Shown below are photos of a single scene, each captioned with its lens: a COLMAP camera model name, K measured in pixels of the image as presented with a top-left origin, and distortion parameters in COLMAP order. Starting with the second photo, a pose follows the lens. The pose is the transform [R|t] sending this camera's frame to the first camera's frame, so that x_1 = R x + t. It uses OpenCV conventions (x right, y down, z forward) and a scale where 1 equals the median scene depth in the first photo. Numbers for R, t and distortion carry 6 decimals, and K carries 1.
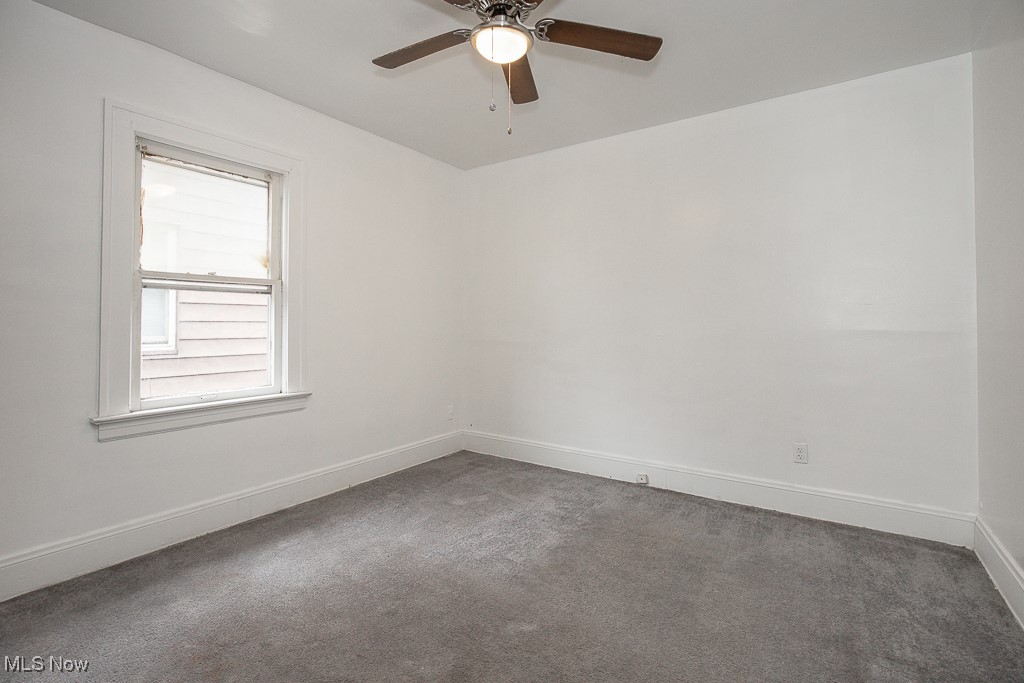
lens RADIAL K [[474.8, 0, 514.2], [0, 474.8, 336.0], [0, 0, 1]] dist [-0.003926, 0.000063]
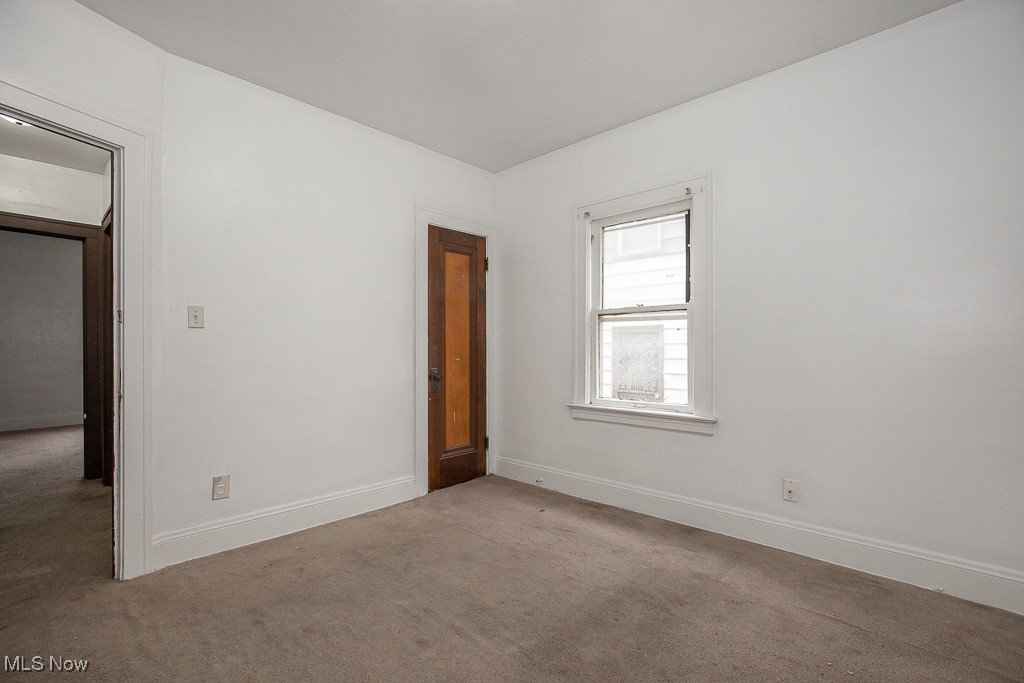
lens RADIAL K [[461.1, 0, 516.0], [0, 461.1, 349.5], [0, 0, 1]] dist [-0.000331, -0.000038]
pose [[-0.148640, 0.002327, -0.988889, 0.629598], [-0.021684, 0.999749, 0.005611, -0.016884], [0.988654, 0.022277, -0.148552, 0.888560]]
